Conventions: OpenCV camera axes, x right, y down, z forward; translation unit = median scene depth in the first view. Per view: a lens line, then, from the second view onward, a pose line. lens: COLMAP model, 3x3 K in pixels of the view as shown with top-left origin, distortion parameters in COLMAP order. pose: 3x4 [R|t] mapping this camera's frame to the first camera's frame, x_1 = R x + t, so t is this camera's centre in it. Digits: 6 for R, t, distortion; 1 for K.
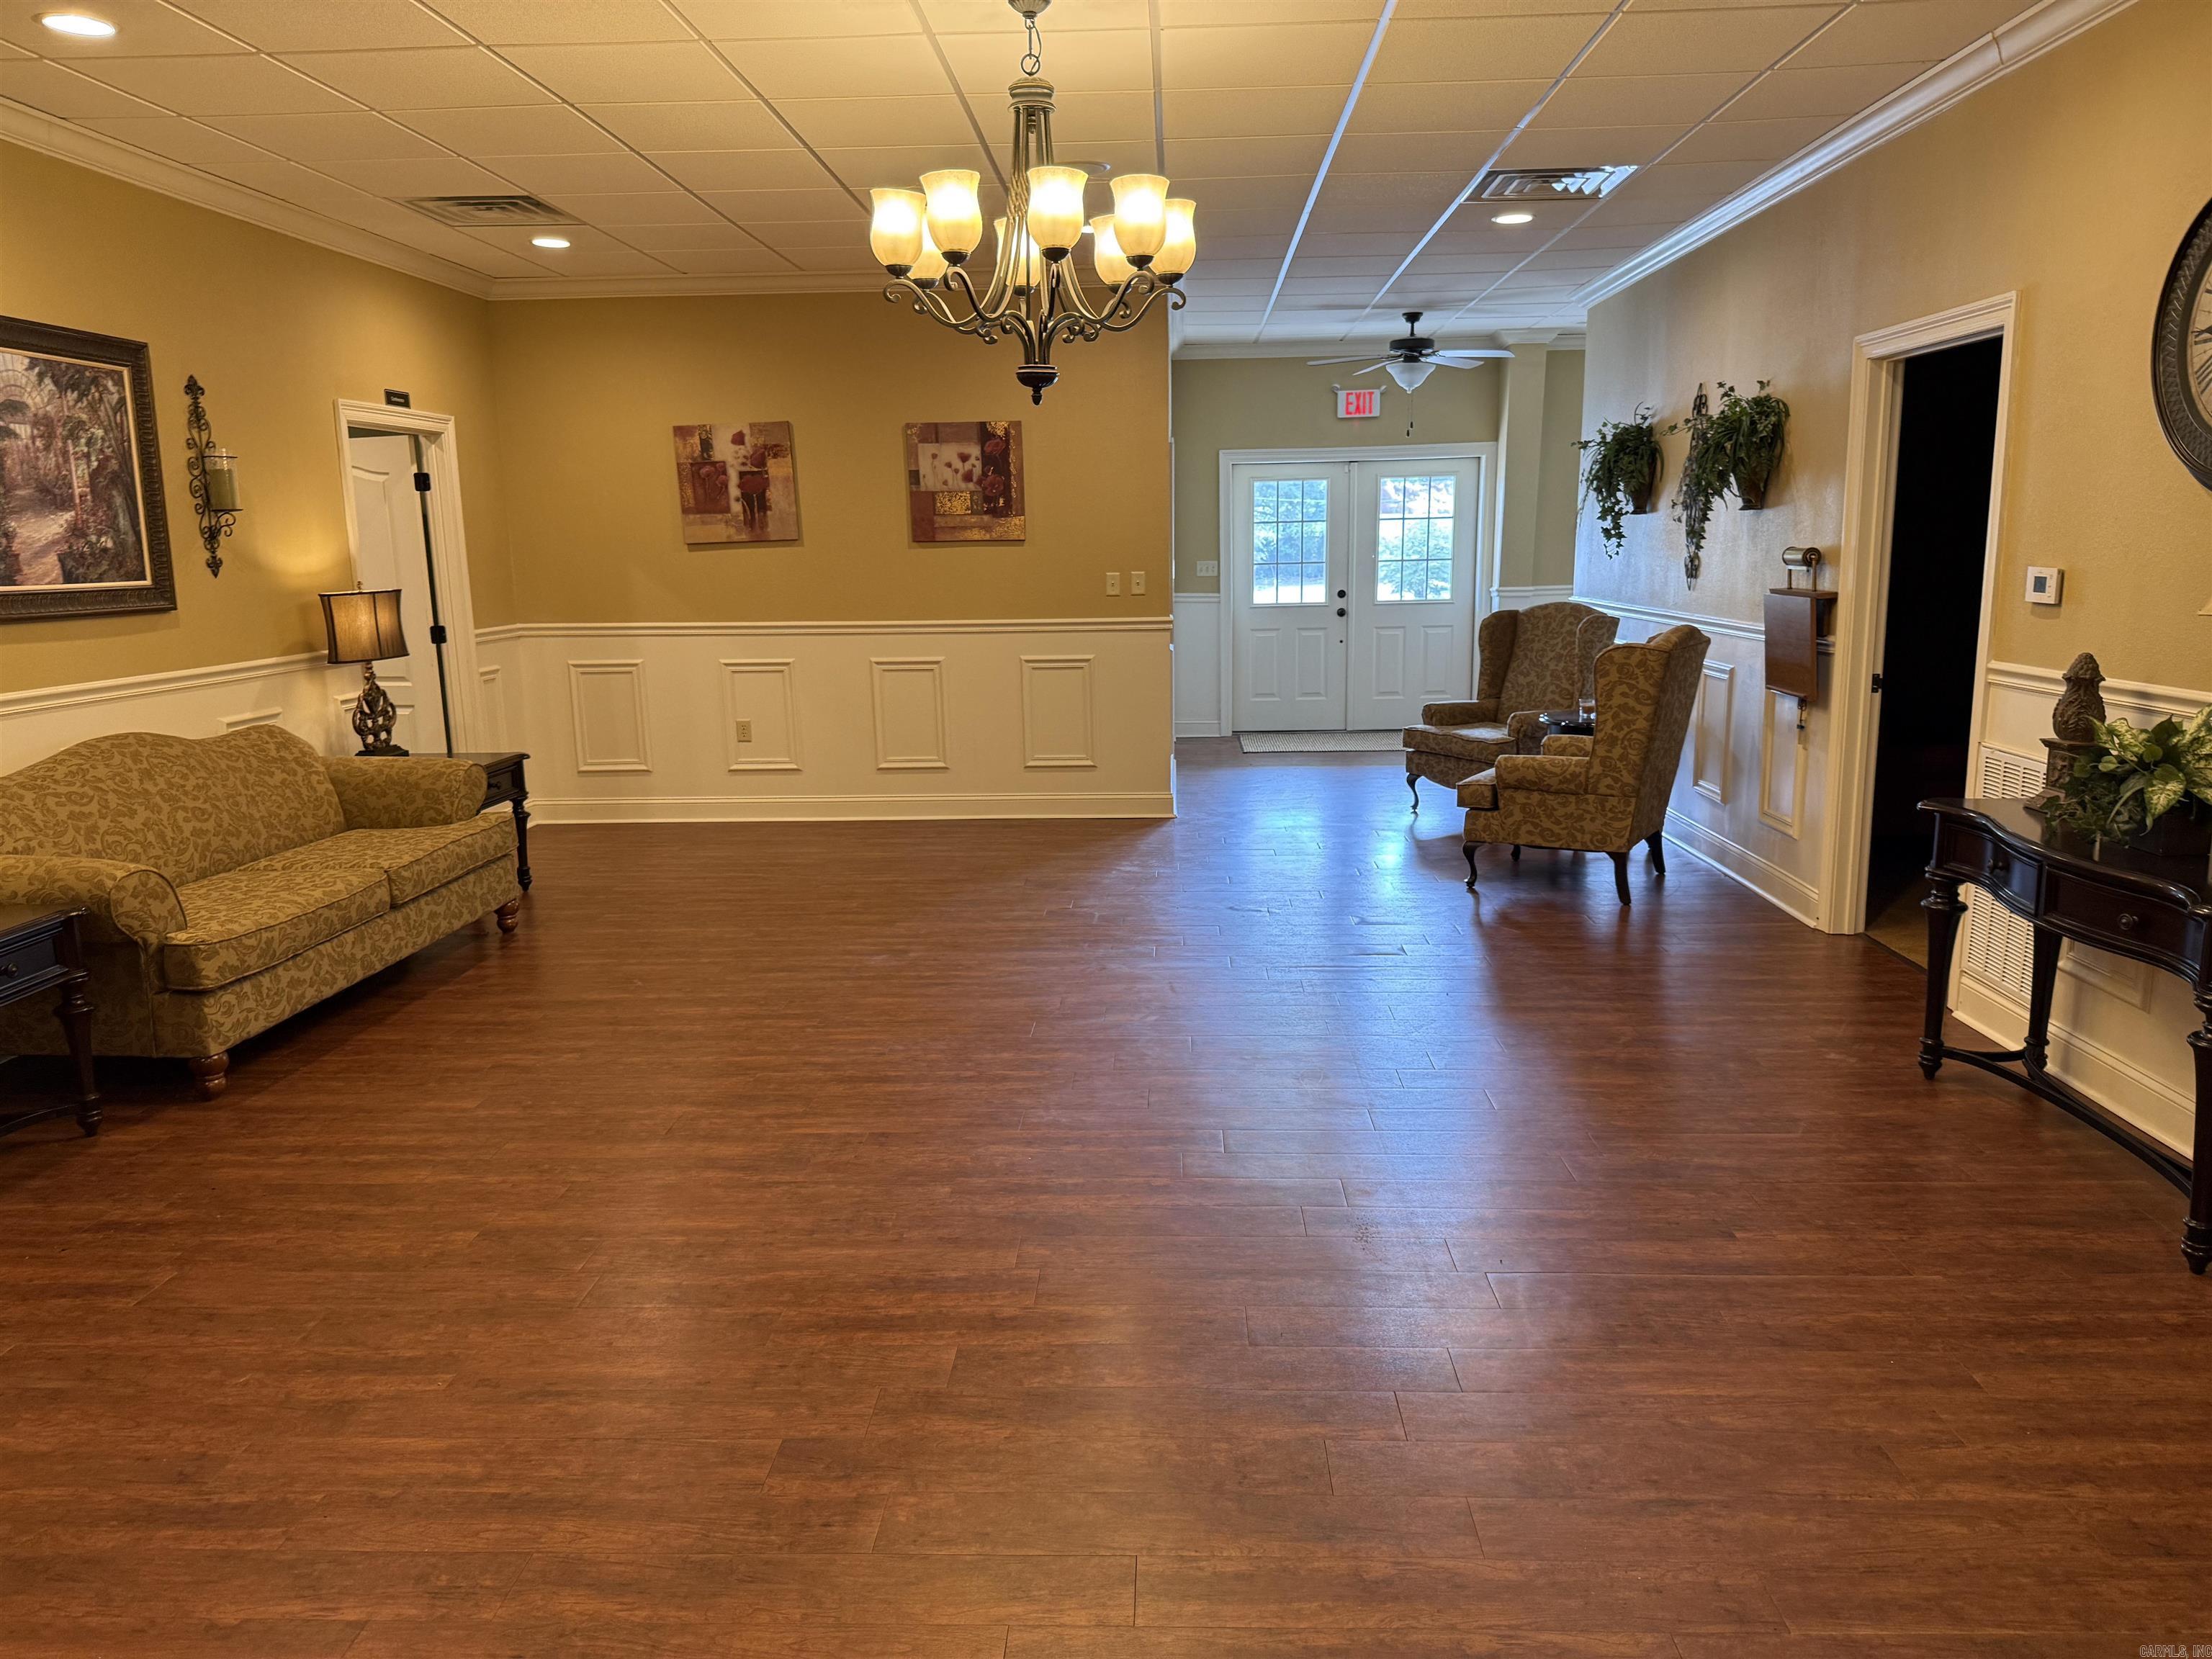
lens RADIAL K [[1516.7, 0, 1171.1], [0, 1516.7, 771.6], [0, 0, 1]] dist [0.048551, -0.002682]
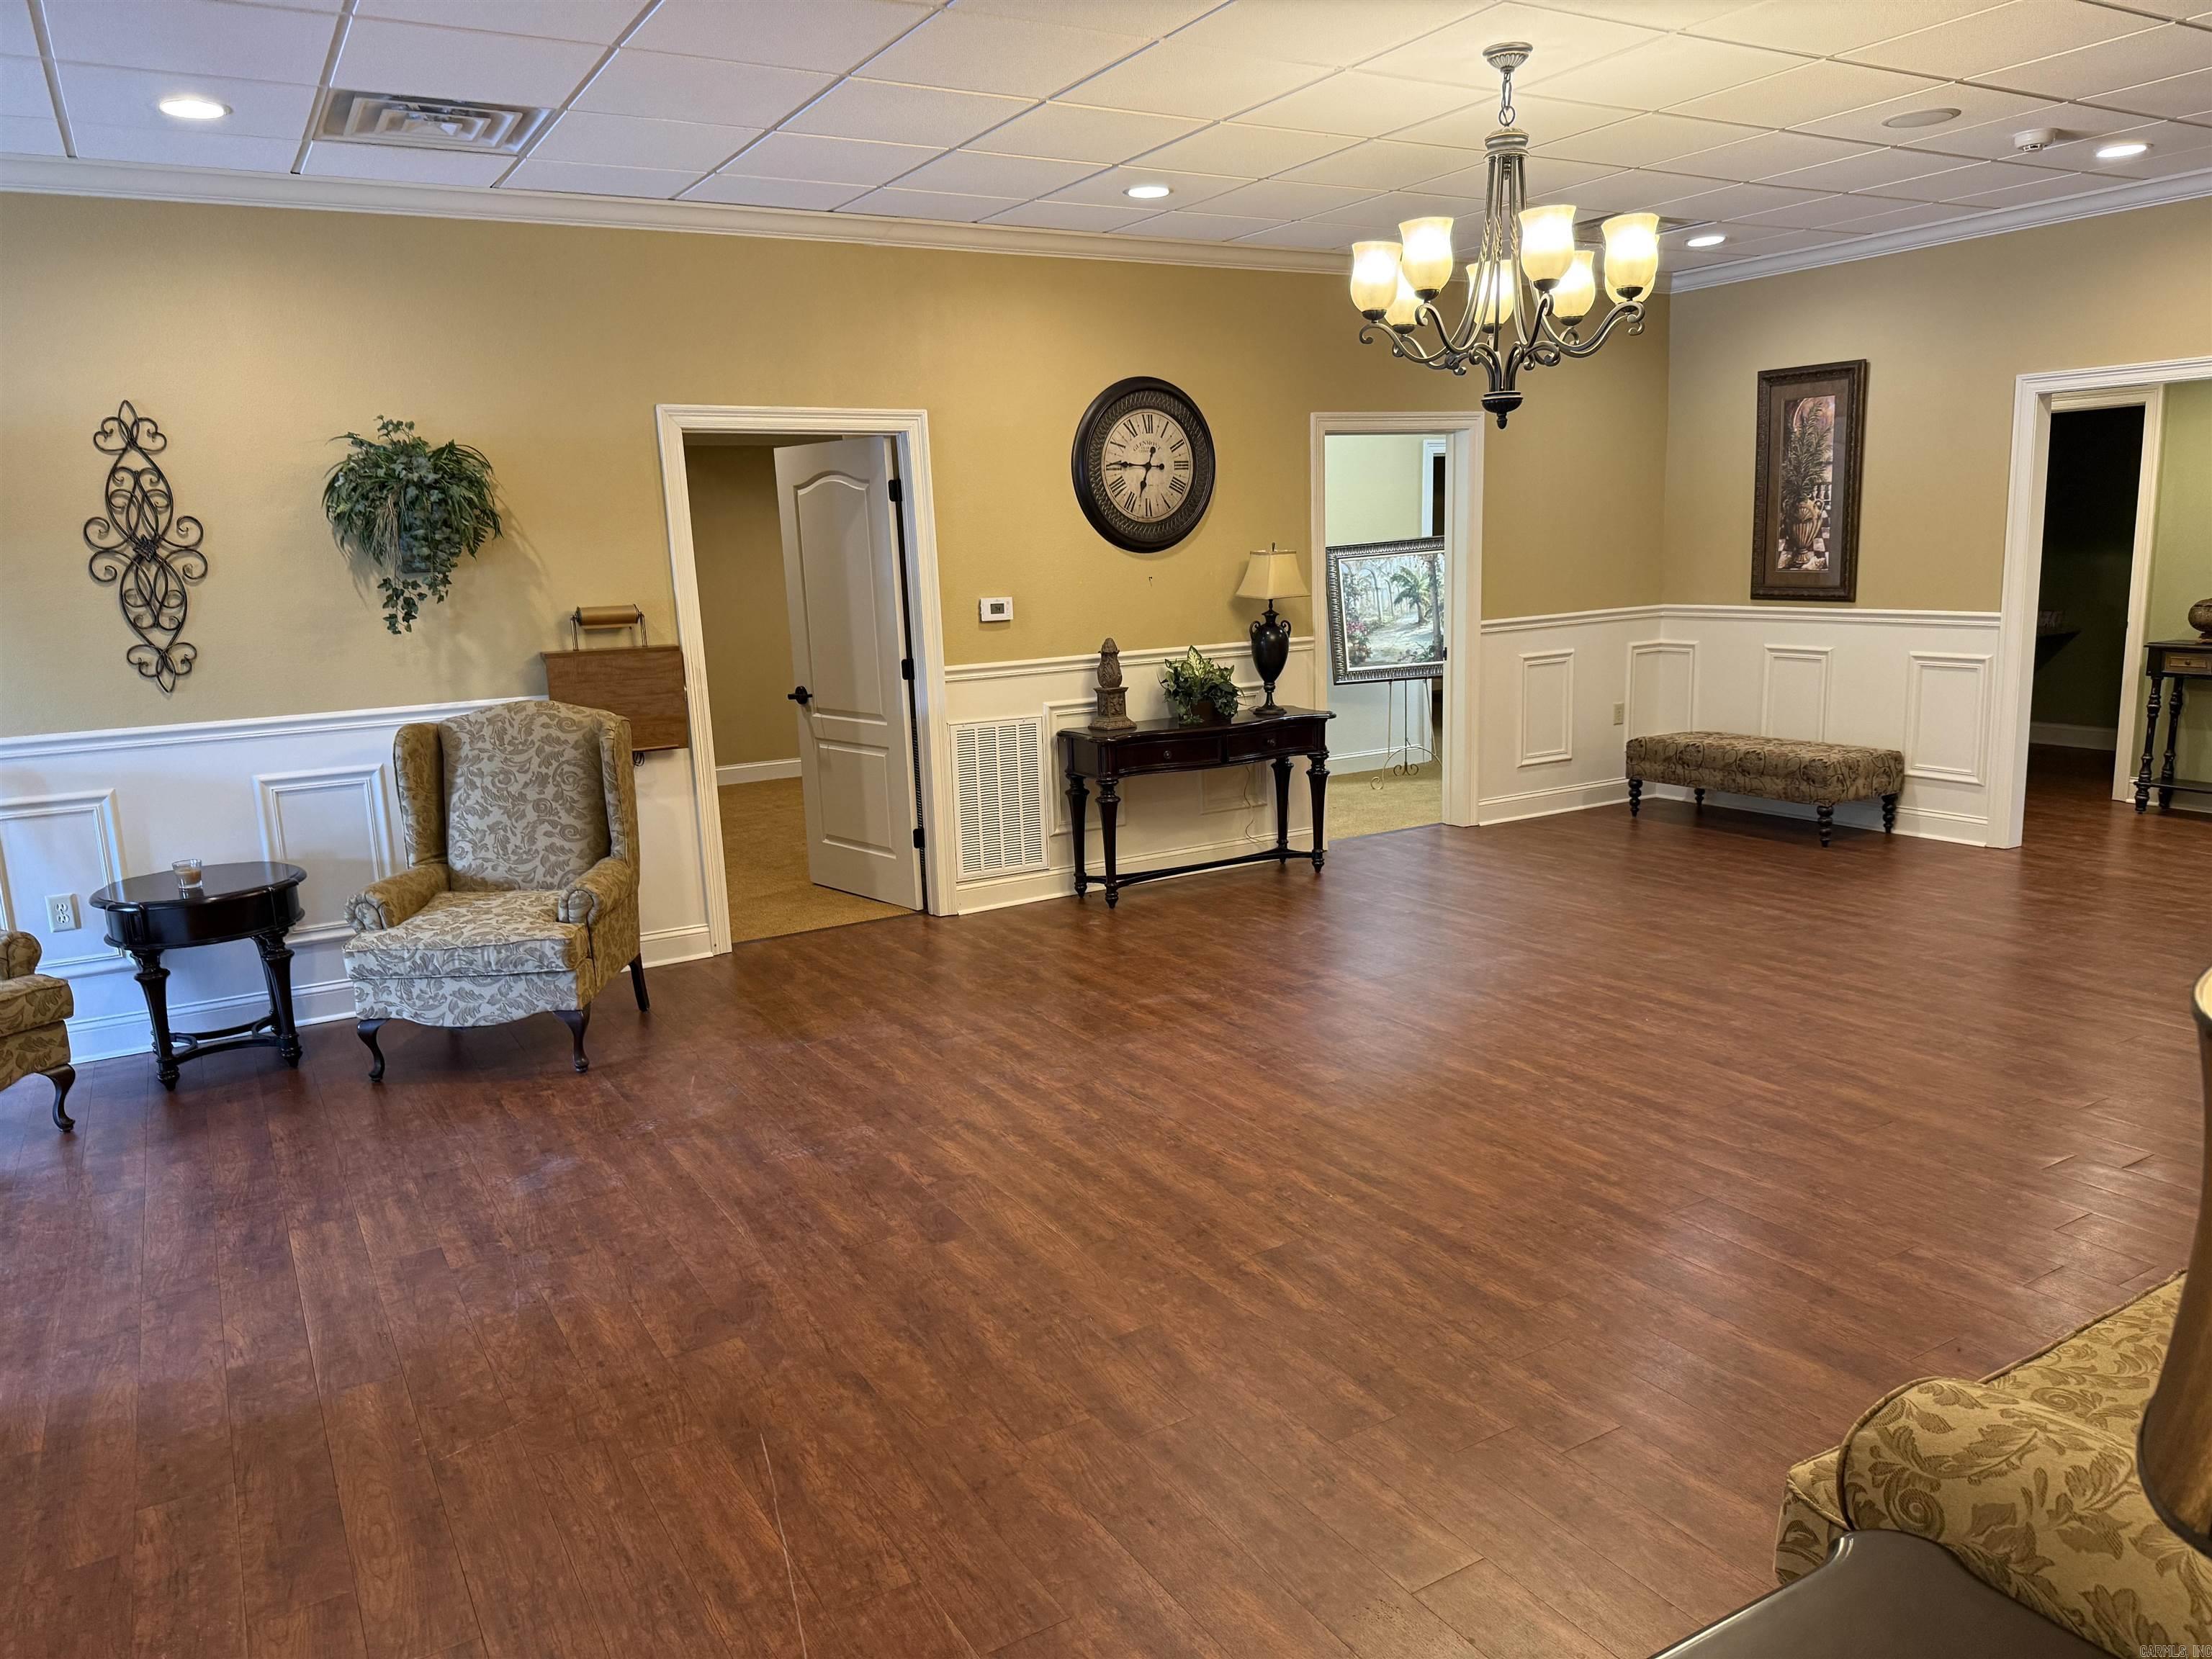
lens RADIAL K [[1516.5, 0, 1100.4], [0, 1516.5, 828.5], [0, 0, 1]] dist [0.131521, -0.216345]
pose [[-0.500804, -0.129255, 0.855855, -0.764993], [0.174912, 0.953275, 0.246318, -0.246043], [-0.847703, 0.273057, -0.454796, 1.541555]]
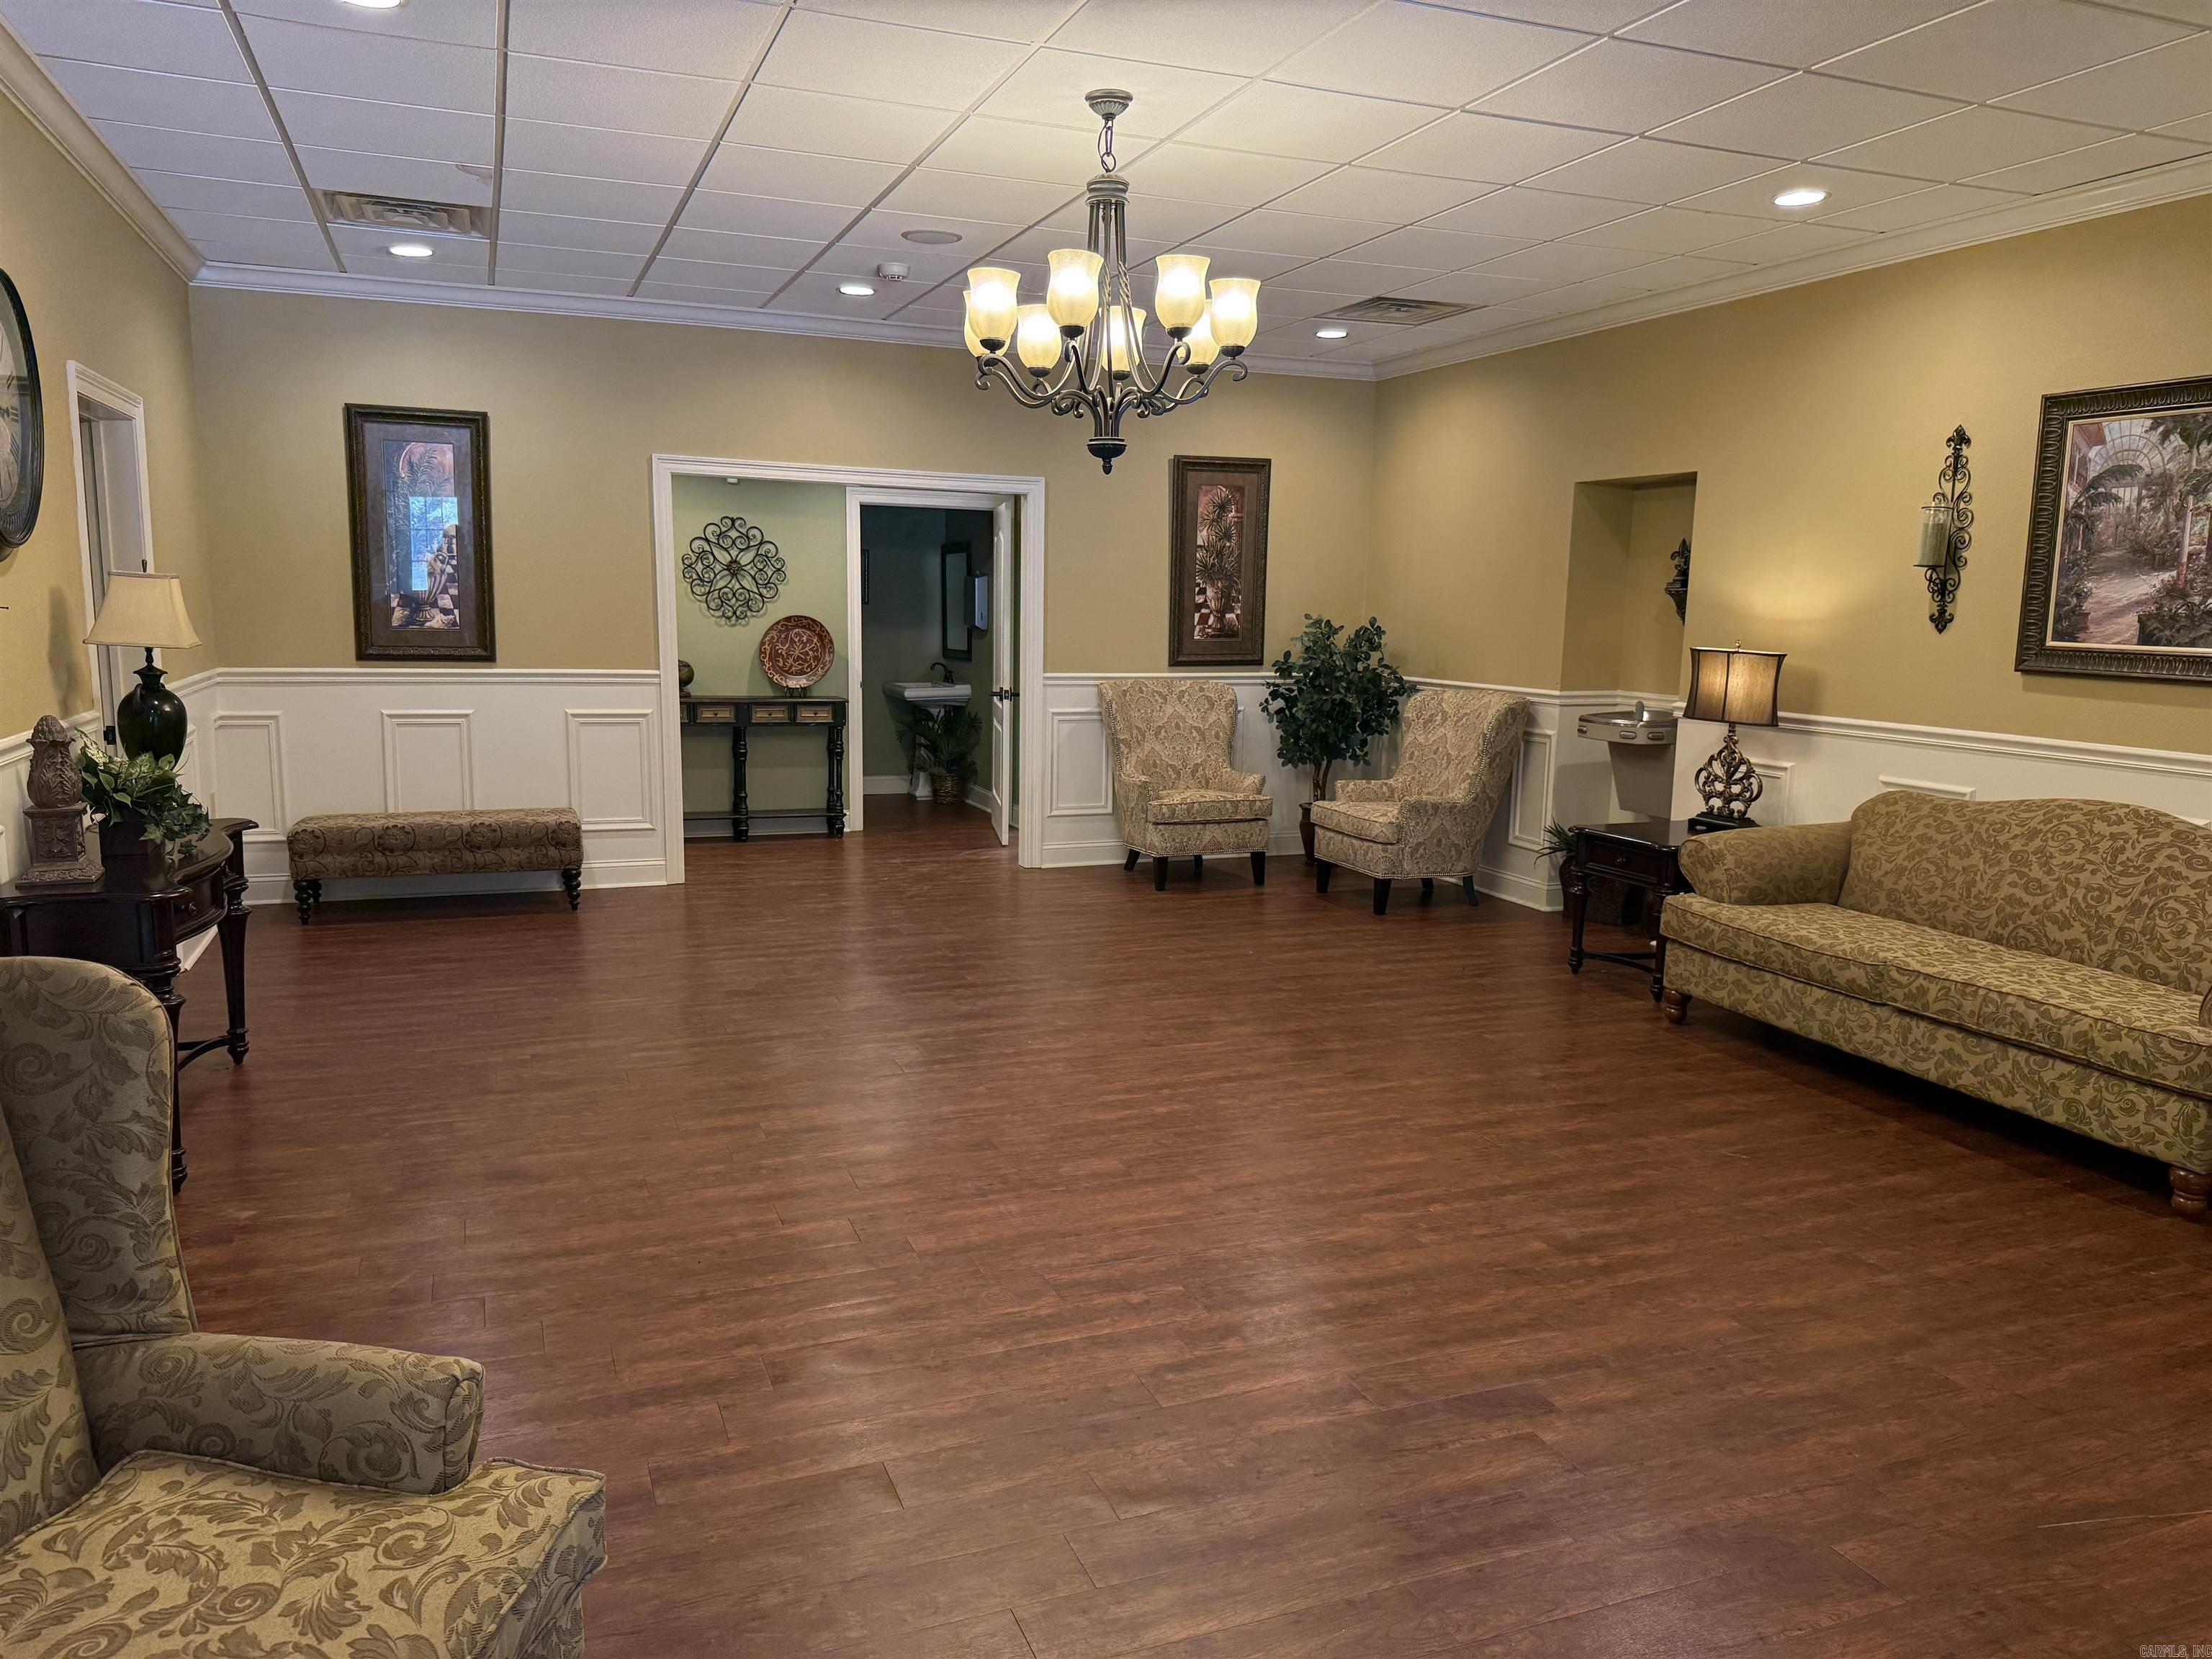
lens RADIAL K [[1569.0, 0, 1067.6], [0, 1569.0, 821.9], [0, 0, 1]] dist [0.118351, -0.155006]
pose [[-0.935788, 0.048399, -0.349226, 0.286011], [-0.057024, 0.956713, 0.285392, -0.272569], [0.347922, 0.286980, -0.892520, 1.753693]]
